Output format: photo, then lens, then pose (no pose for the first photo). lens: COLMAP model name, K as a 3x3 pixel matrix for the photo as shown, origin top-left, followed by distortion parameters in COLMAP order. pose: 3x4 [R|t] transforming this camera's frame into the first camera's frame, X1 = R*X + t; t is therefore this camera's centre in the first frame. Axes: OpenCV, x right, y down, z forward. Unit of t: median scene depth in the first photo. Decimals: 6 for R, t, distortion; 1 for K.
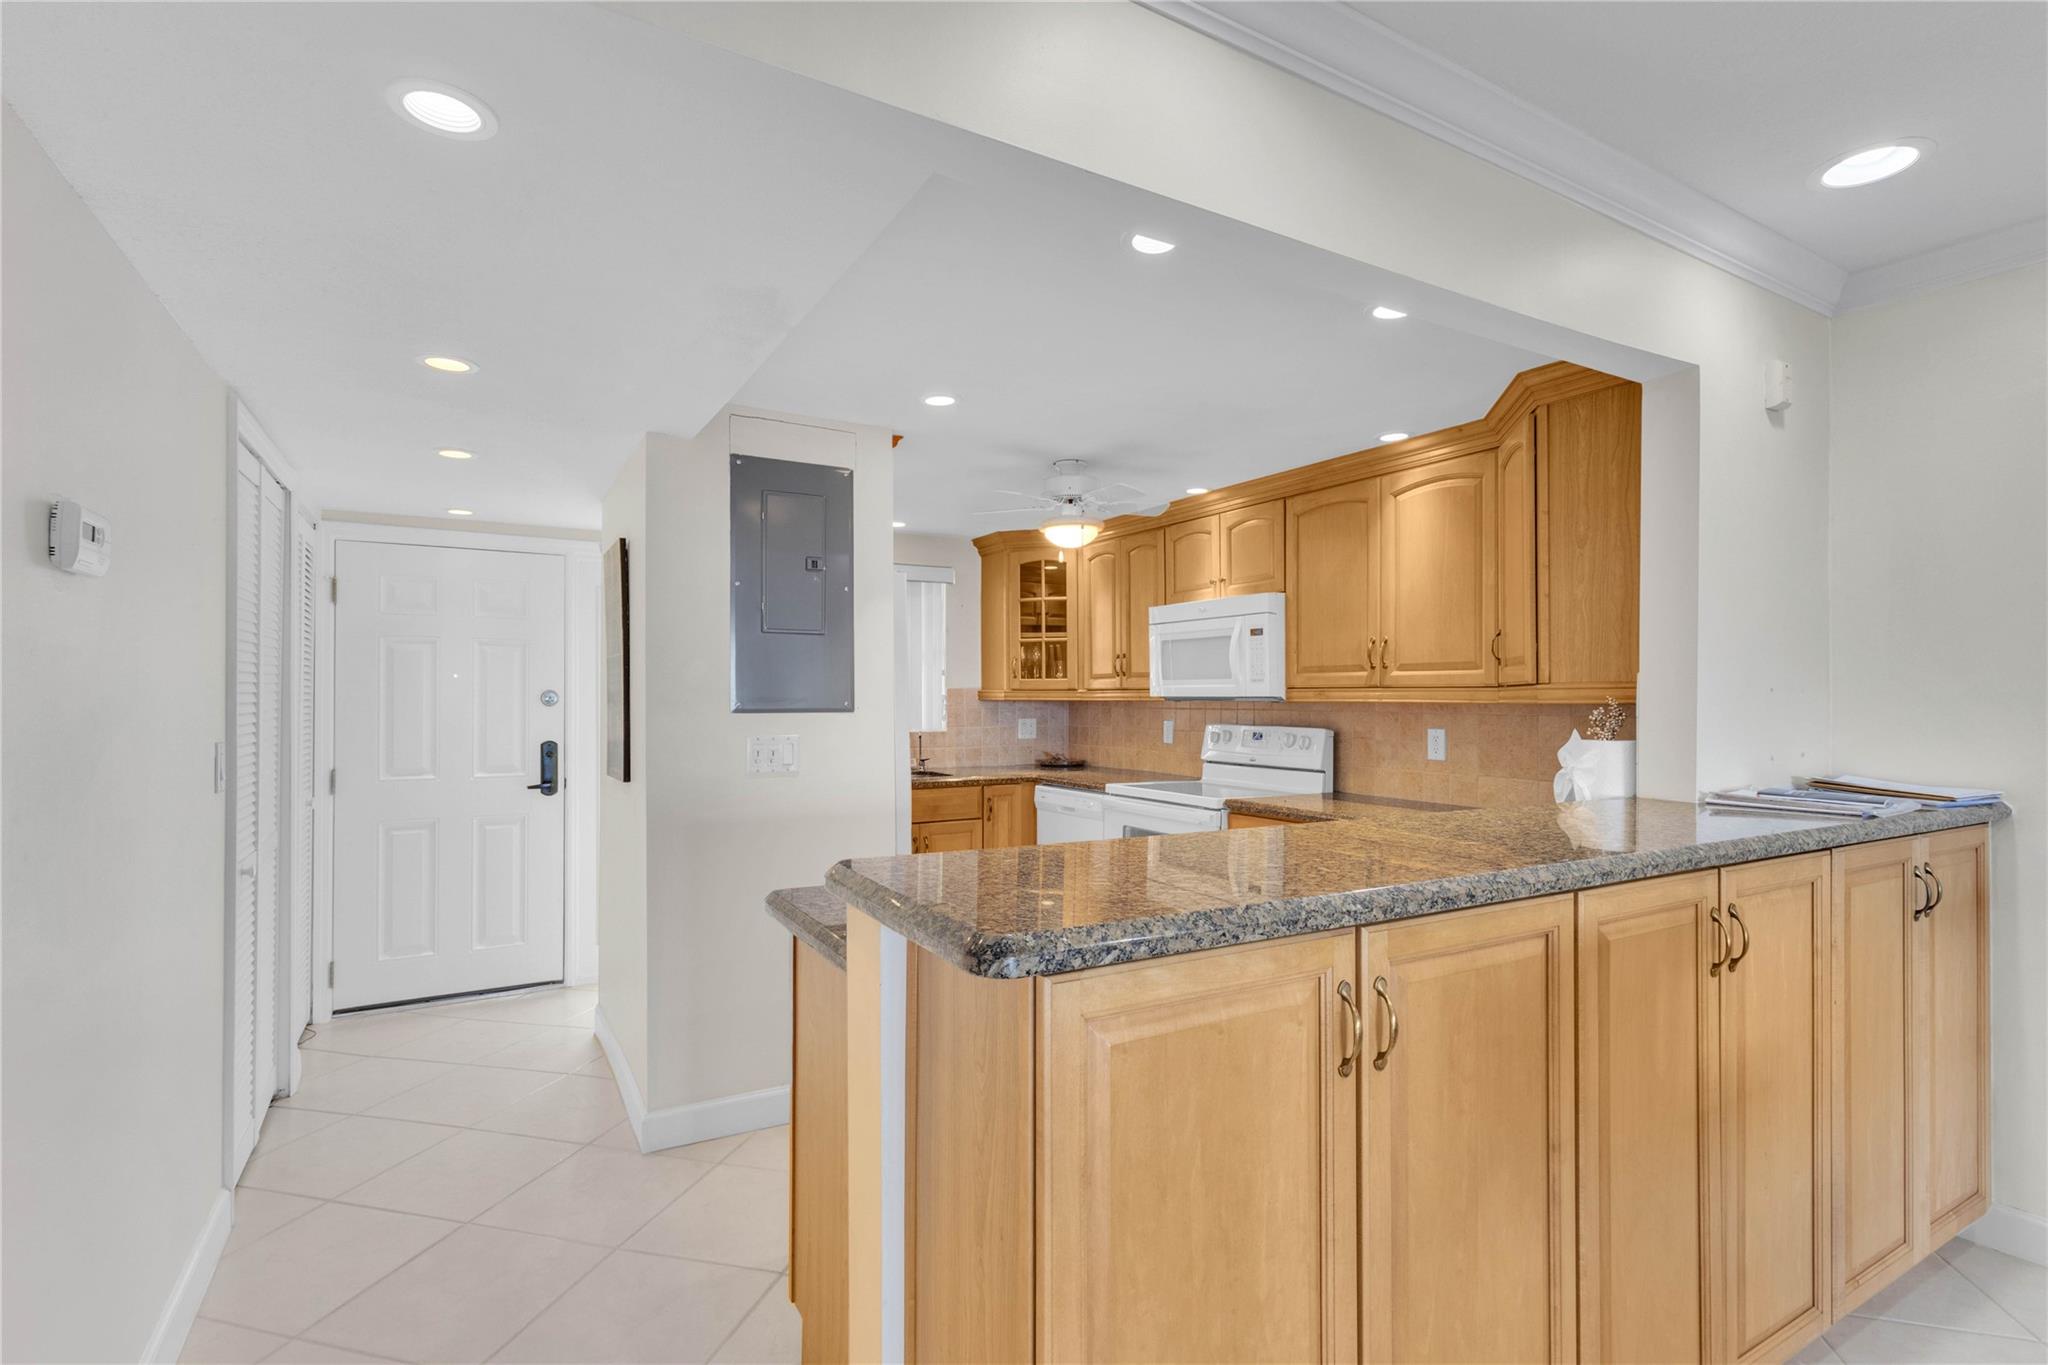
lens RADIAL K [[972.2, 0, 1020.9], [0, 972.2, 685.2], [0, 0, 1]] dist [0.002141, 0.000399]
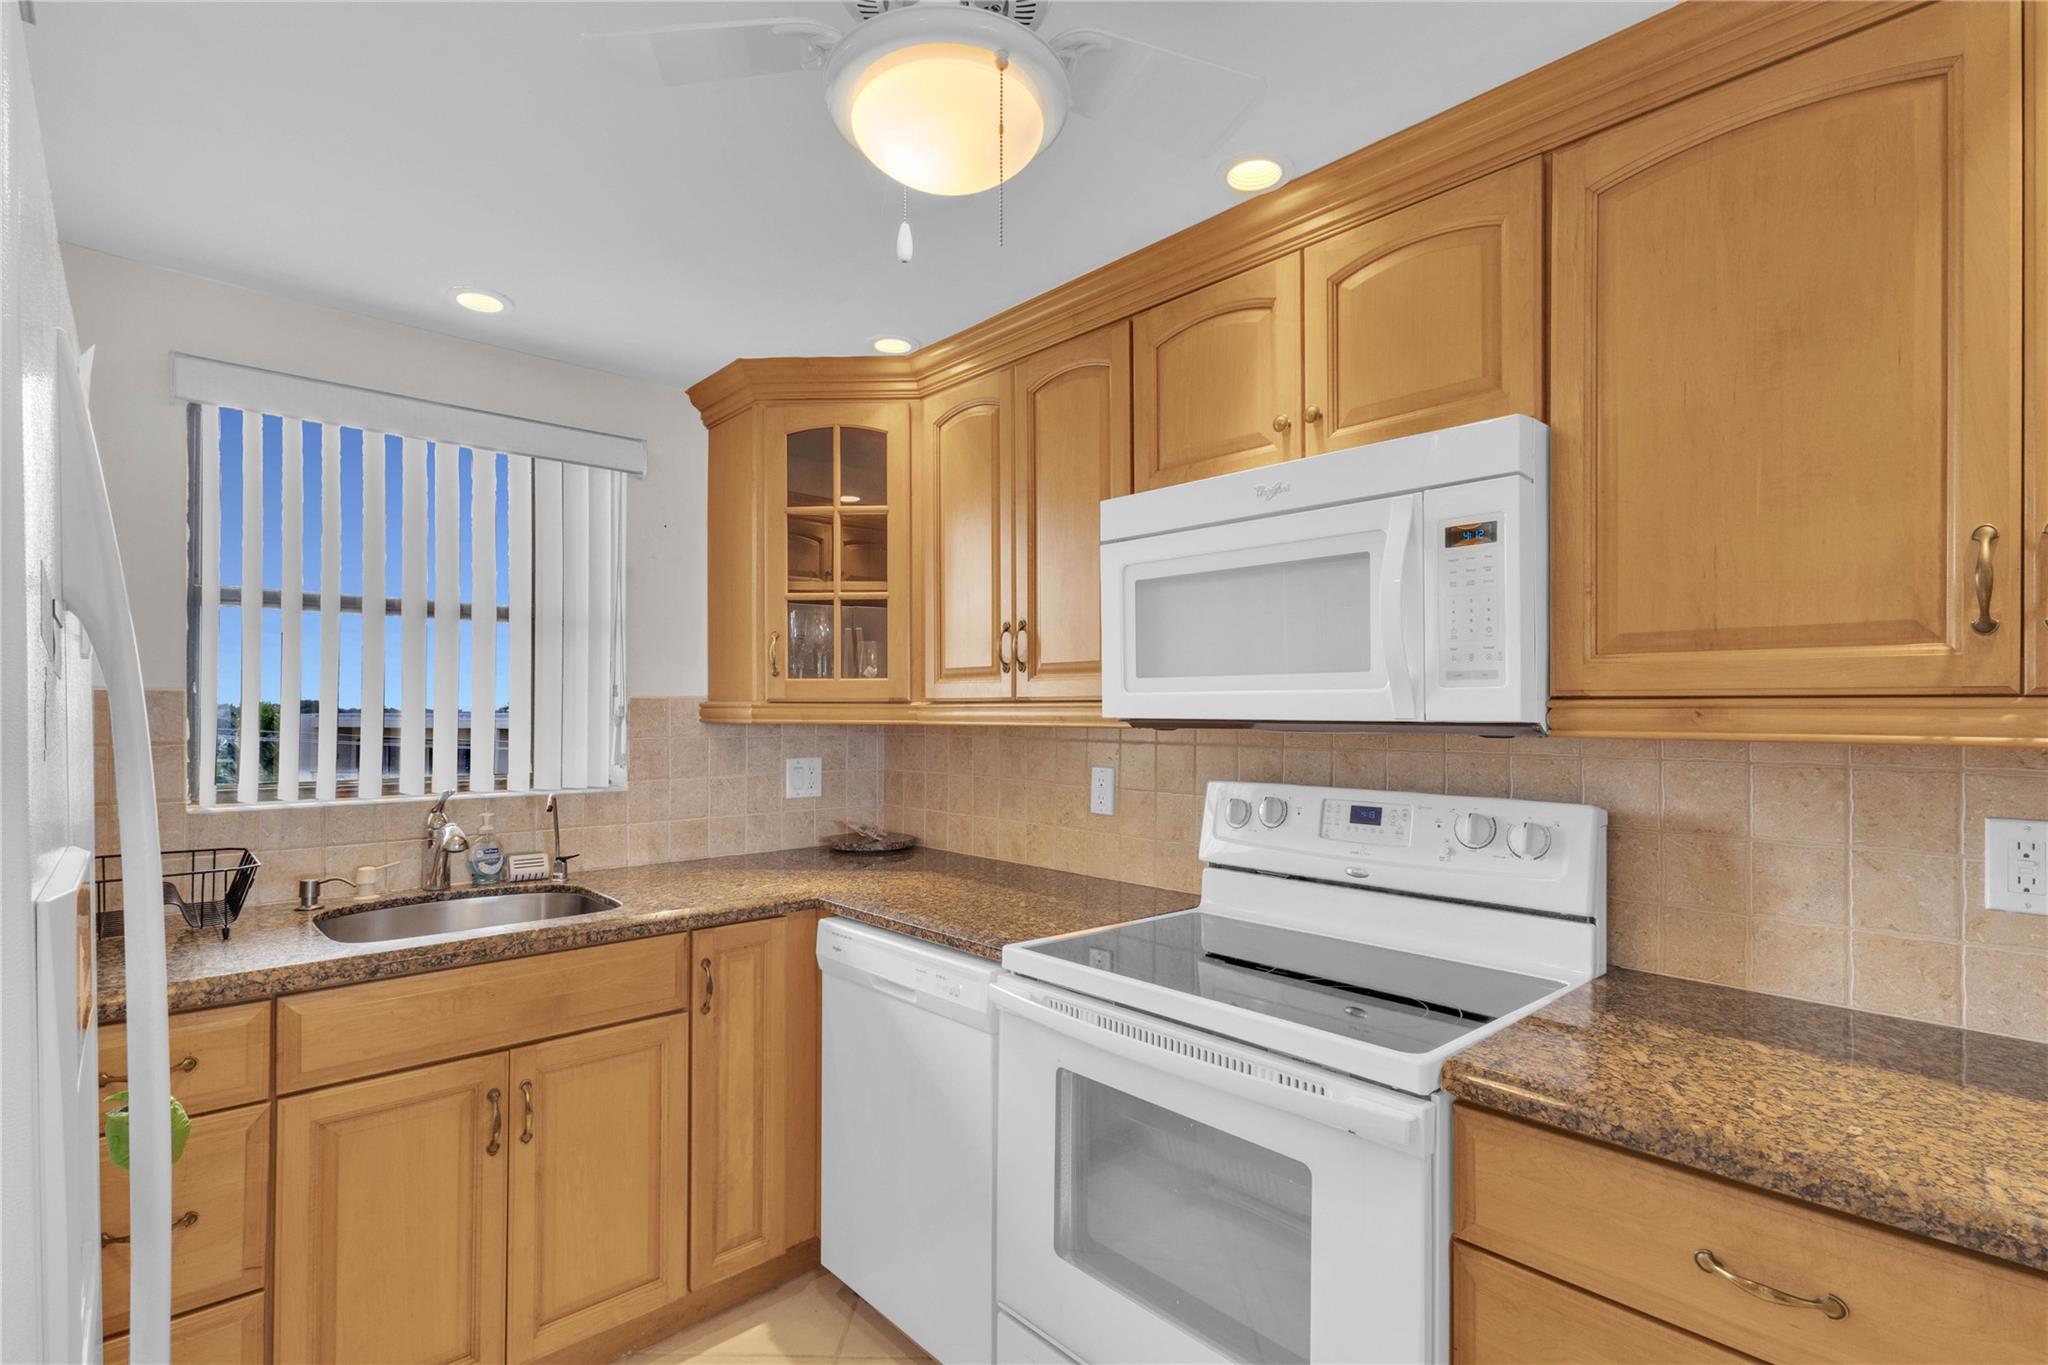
lens RADIAL K [[989.4, 0, 1005.2], [0, 989.4, 703.5], [0, 0, 1]] dist [0.012745, 0.000294]
pose [[0.980461, 0.003347, 0.196686, 0.009253], [-0.004212, 0.999983, 0.003981, 0.003495], [-0.196669, -0.004731, 0.980459, 0.545018]]
